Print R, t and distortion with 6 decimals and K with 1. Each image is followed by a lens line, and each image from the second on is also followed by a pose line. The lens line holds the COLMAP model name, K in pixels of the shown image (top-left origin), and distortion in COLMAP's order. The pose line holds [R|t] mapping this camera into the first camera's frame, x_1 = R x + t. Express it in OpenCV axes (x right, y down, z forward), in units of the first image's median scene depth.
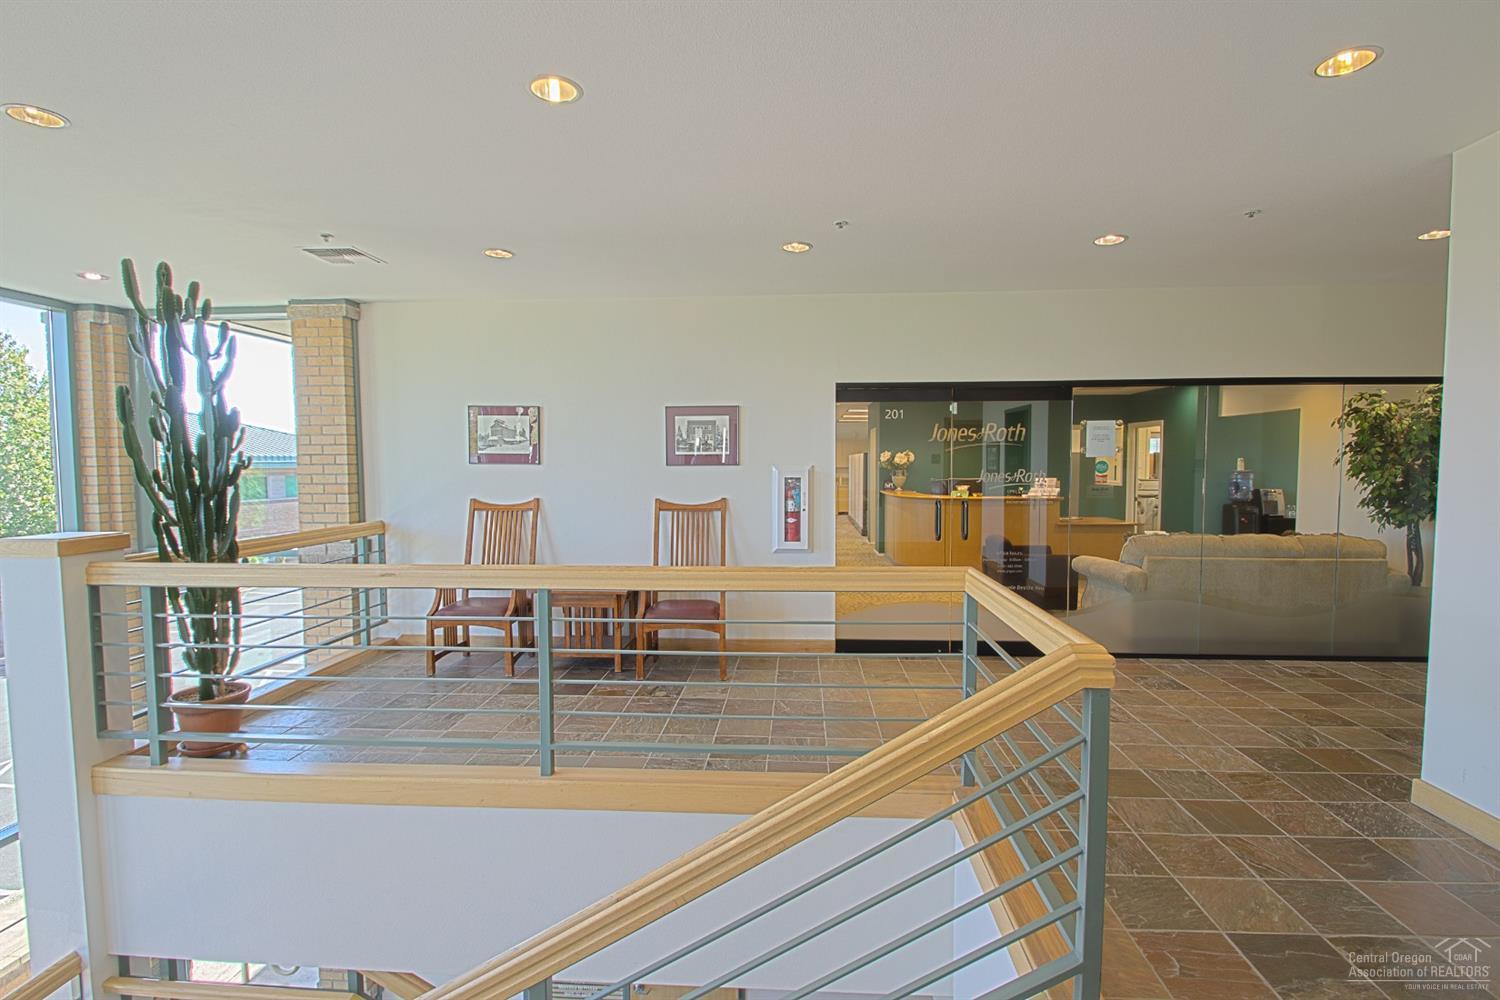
lens RADIAL K [[708.2, 0, 750.3], [0, 708.2, 506.0], [0, 0, 1]] dist [-0.005913, -0.000983]
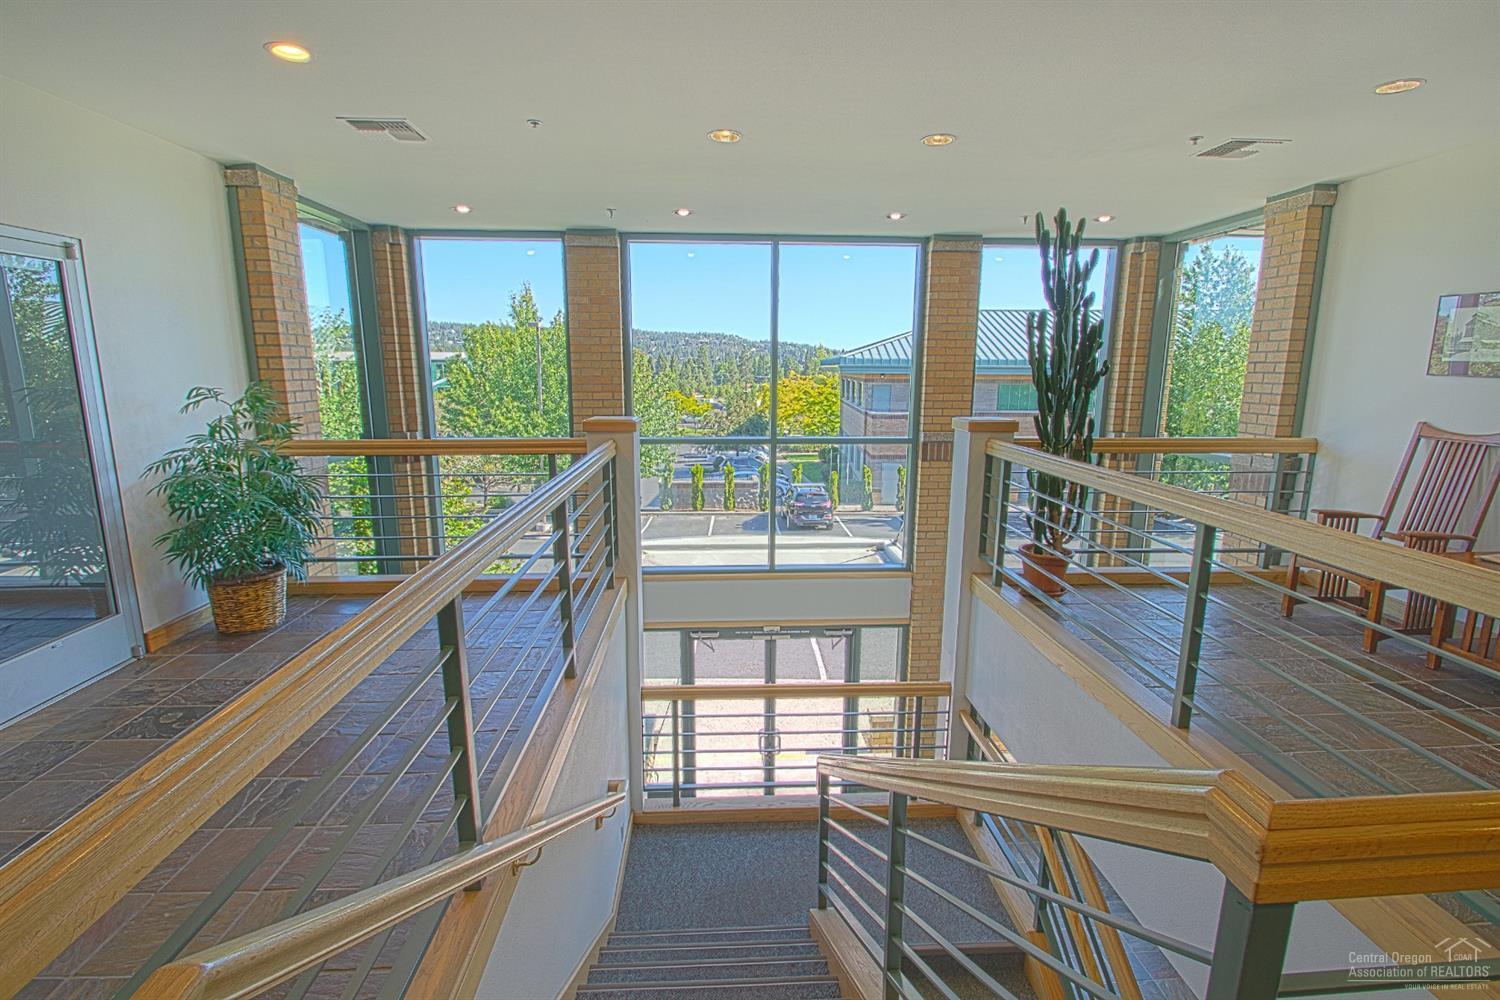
lens RADIAL K [[708.2, 0, 750.0], [0, 708.2, 498.2], [0, 0, 1]] dist [-0.005913, -0.000983]
pose [[0.122787, 0.186758, -0.974702, 0.268878], [-0.067555, 0.981429, 0.179537, -0.016936], [0.990131, 0.043801, 0.133123, 0.193225]]
